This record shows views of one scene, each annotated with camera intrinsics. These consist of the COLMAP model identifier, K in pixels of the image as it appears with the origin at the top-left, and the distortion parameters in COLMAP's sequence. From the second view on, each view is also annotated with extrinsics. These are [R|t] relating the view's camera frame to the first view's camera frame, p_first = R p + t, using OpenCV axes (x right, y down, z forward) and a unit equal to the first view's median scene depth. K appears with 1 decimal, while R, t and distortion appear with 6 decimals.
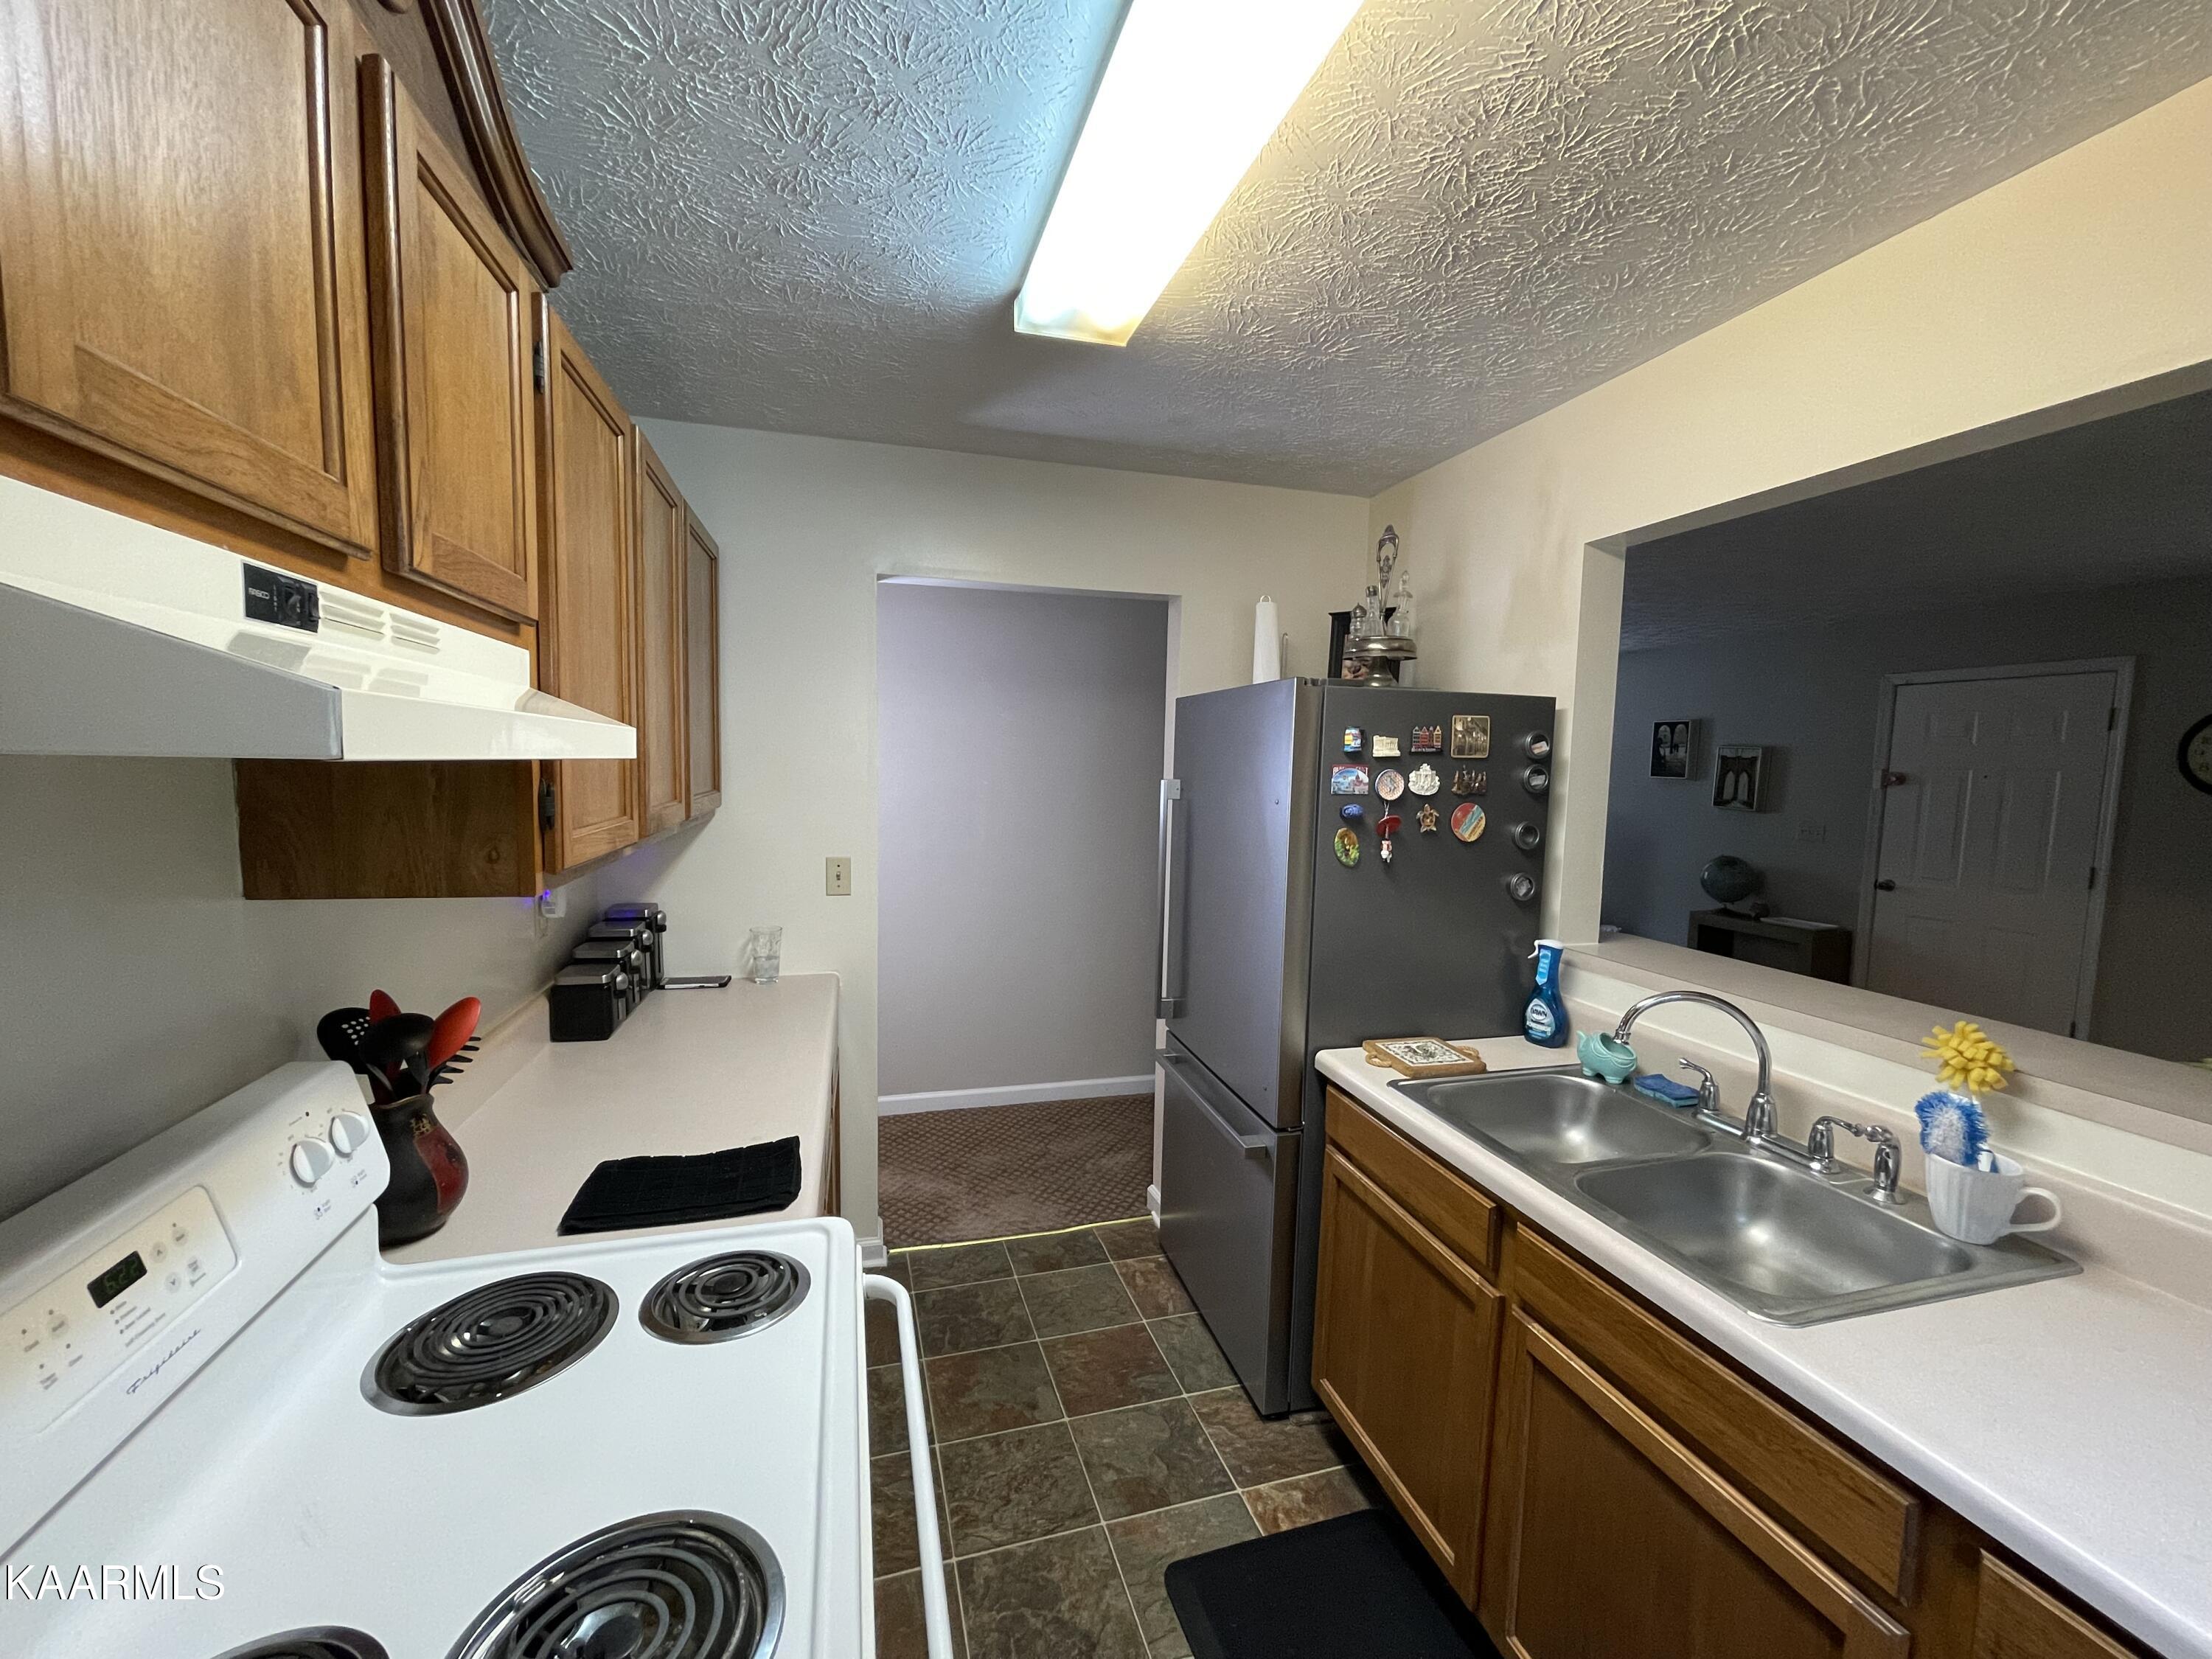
lens RADIAL K [[887.3, 0, 1106.2], [0, 887.3, 830.1], [0, 0, 1]] dist [0.000077, 0.000307]
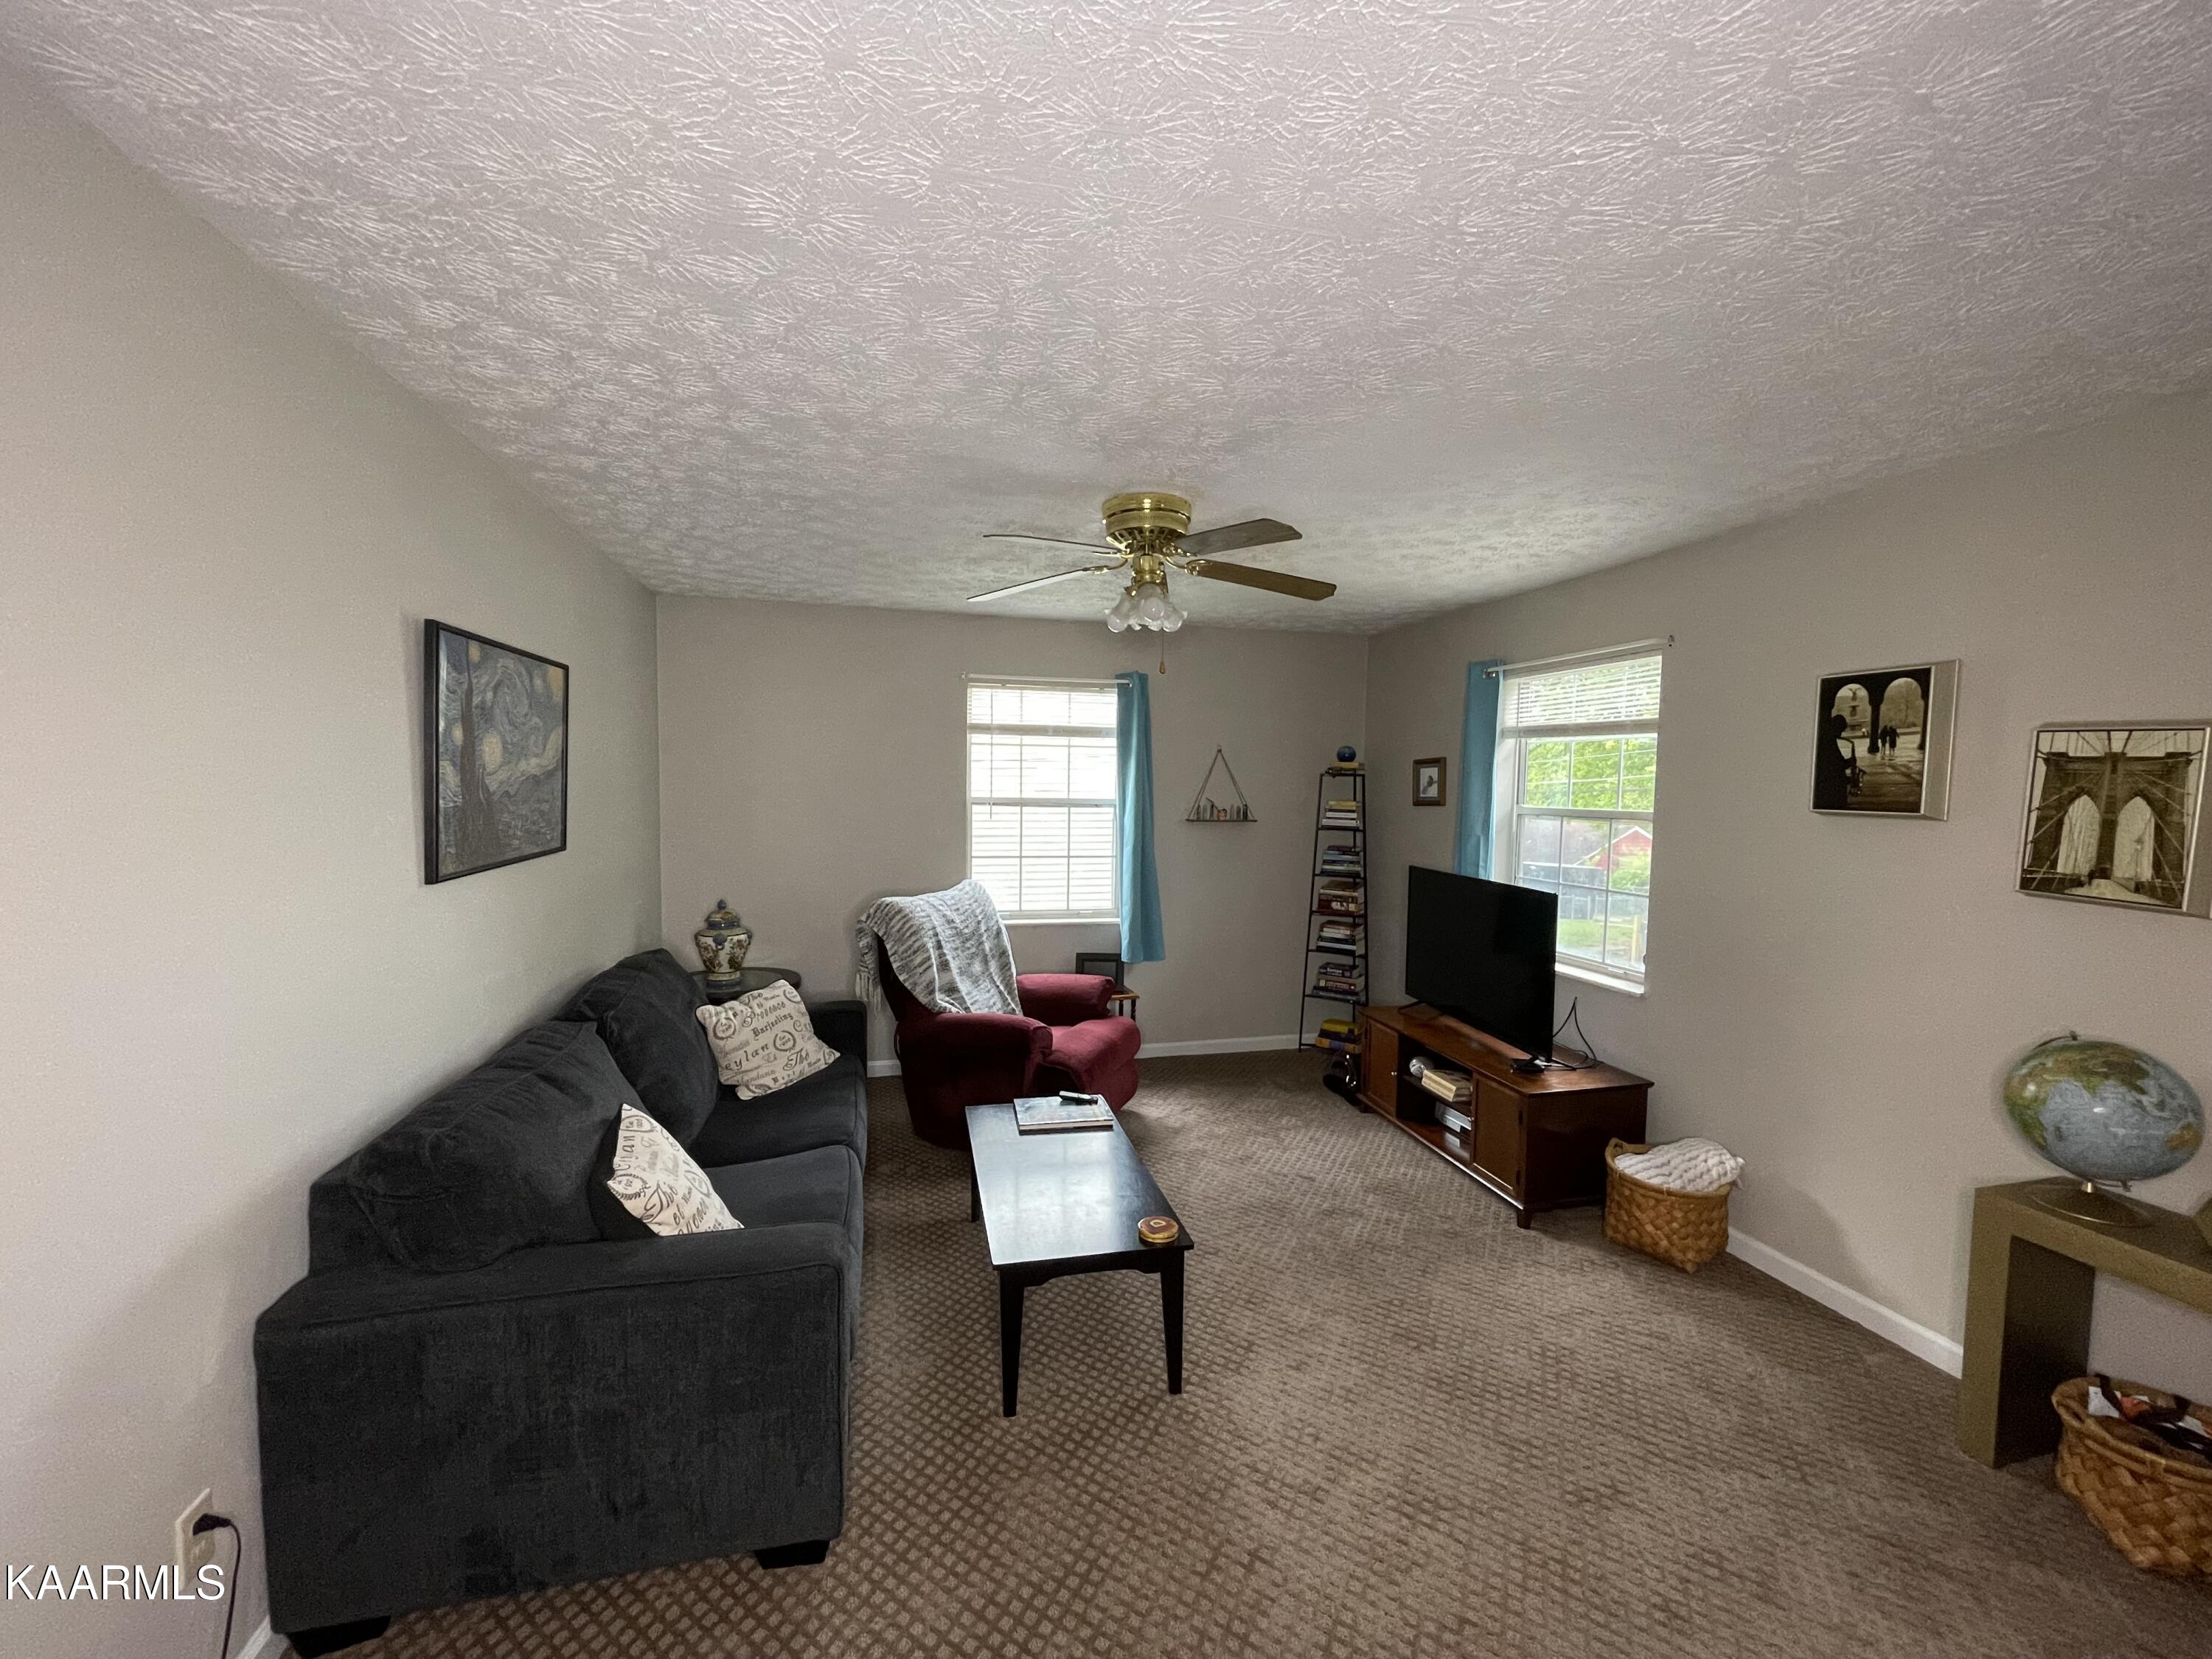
lens RADIAL K [[887.3, 0, 1102.5], [0, 887.3, 828.2], [0, 0, 1]] dist [0.000077, 0.000307]
pose [[0.999793, -0.000138, -0.020364, 0.317706], [-0.000560, 0.999411, -0.034302, -0.040977], [0.020357, 0.034307, 0.999204, 0.635390]]
